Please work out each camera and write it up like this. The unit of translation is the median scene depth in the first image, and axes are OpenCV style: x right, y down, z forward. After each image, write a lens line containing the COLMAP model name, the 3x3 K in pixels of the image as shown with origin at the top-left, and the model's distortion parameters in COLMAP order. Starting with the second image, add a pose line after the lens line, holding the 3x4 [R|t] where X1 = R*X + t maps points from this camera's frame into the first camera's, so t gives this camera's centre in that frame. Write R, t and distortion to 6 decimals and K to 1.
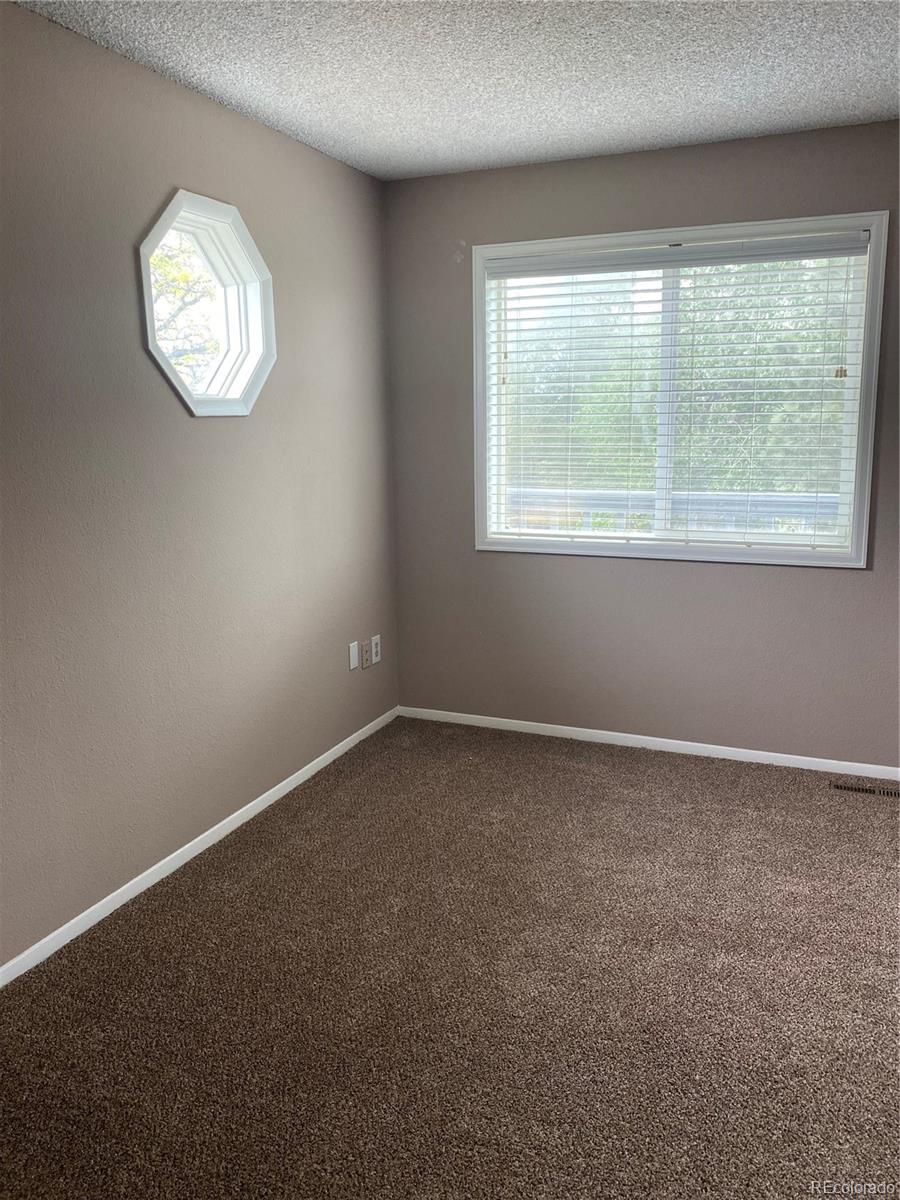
lens RADIAL K [[914.9, 0, 452.5], [0, 914.9, 597.2], [0, 0, 1]] dist [0.044696, -0.056774]
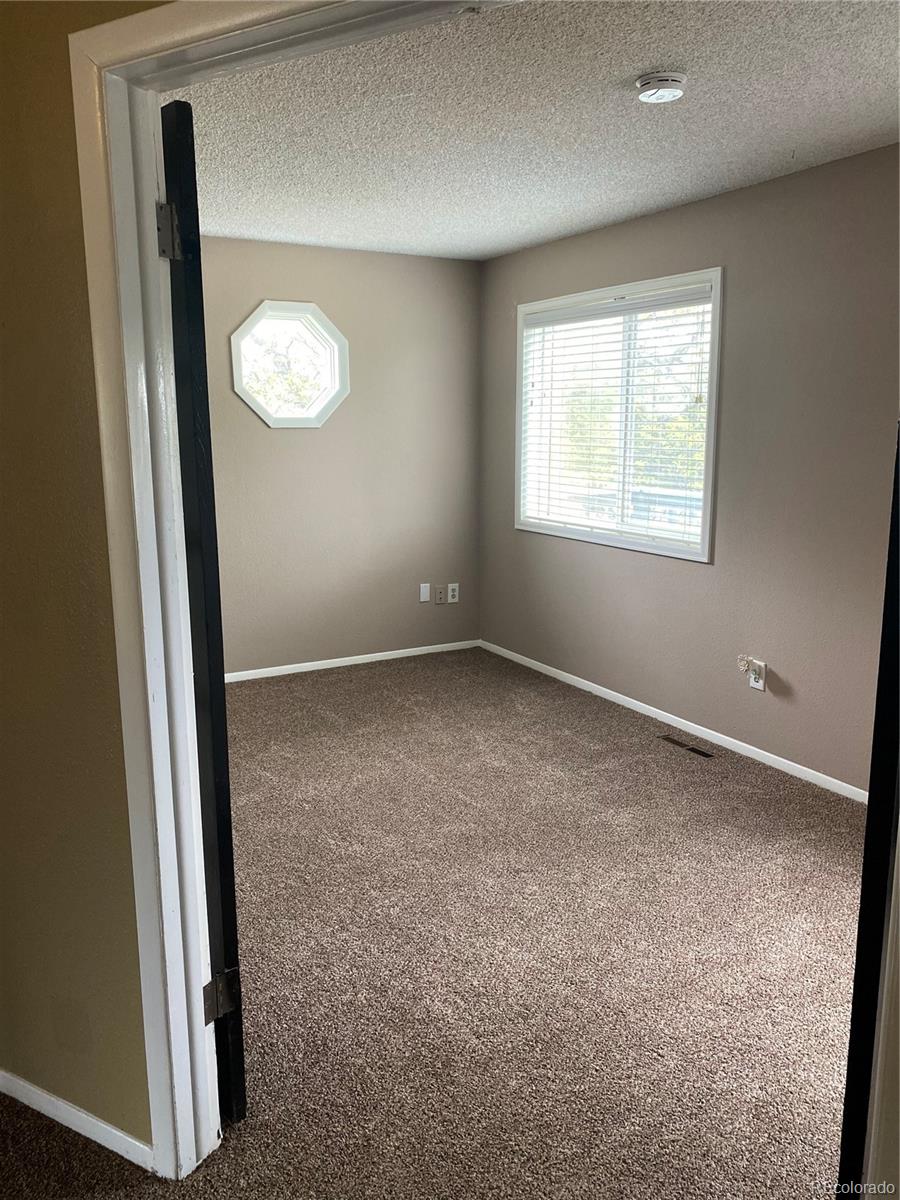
lens RADIAL K [[914.9, 0, 449.9], [0, 914.9, 602.7], [0, 0, 1]] dist [0.044696, -0.056774]
pose [[0.792884, 0.128976, -0.595567, 0.944777], [-0.122841, 0.991110, 0.051095, -0.000023], [0.596863, 0.032647, 0.801679, -0.163630]]
